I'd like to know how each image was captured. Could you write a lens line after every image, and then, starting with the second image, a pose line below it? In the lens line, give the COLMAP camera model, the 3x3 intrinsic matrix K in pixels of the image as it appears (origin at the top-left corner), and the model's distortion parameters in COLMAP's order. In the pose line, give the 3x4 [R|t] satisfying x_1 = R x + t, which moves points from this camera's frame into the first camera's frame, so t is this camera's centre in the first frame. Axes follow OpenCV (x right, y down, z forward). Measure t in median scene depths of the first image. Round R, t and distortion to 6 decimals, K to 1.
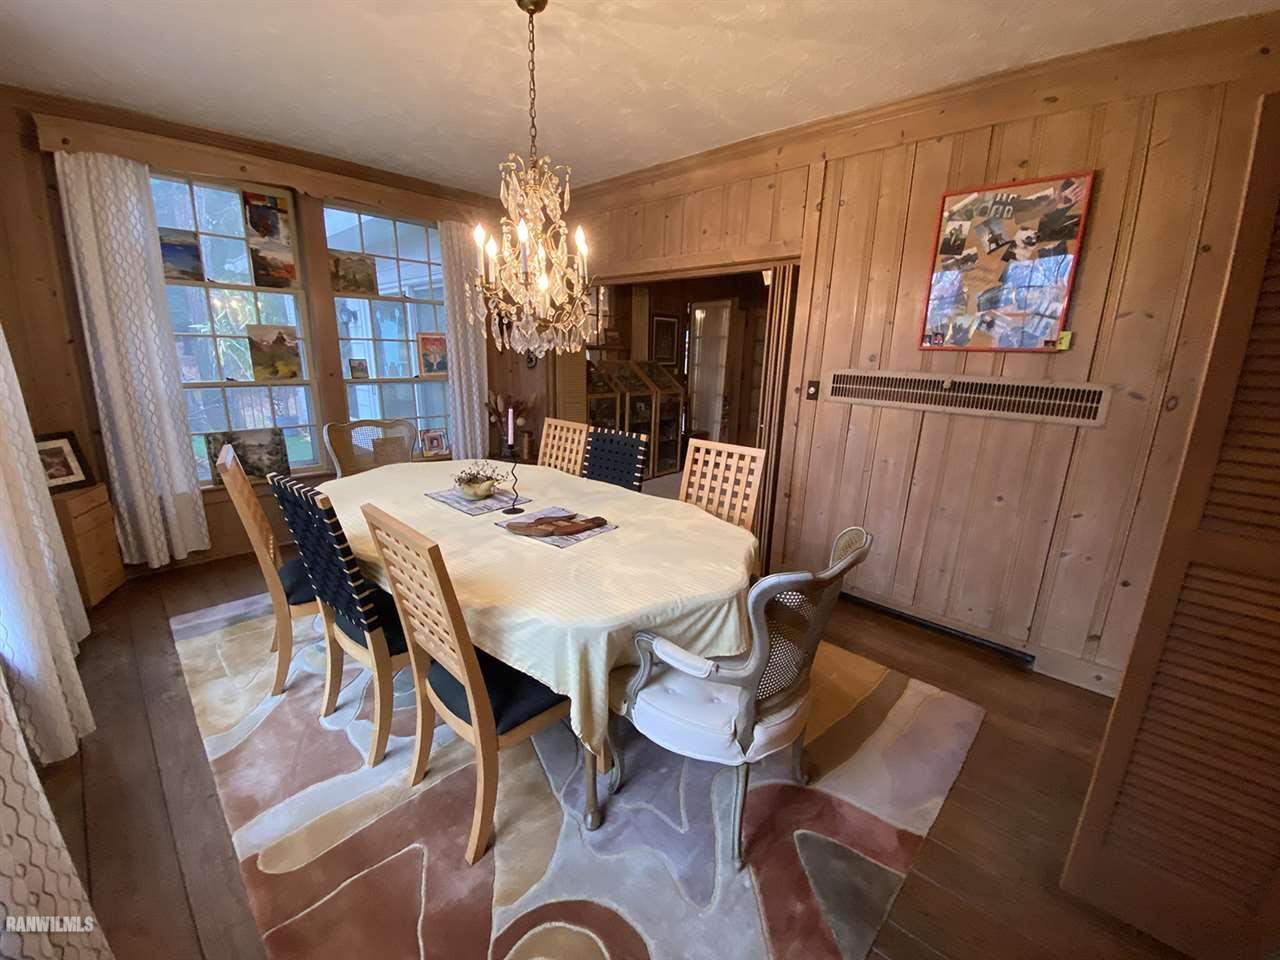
lens RADIAL K [[517.9, 0, 640.0], [0, 517.9, 480.0], [0, 0, 1]] dist [0.020367, -0.018204]
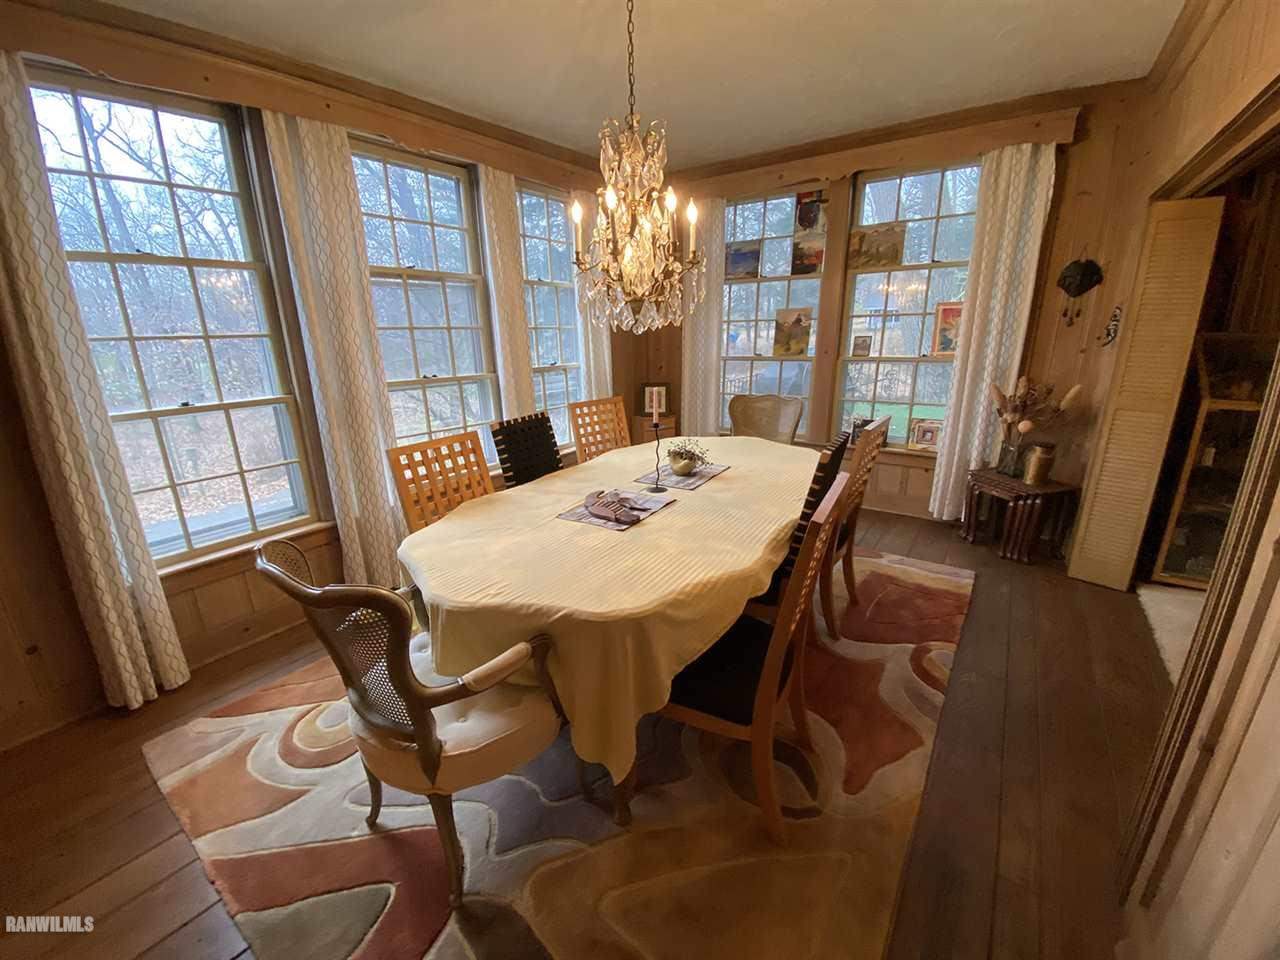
lens RADIAL K [[517.9, 0, 640.0], [0, 517.9, 480.0], [0, 0, 1]] dist [0.020367, -0.018204]
pose [[0.157822, 0.247206, -0.956024, 0.449287], [-0.216127, 0.953331, 0.210831, -0.103687], [0.963525, 0.173349, 0.203885, 0.506021]]
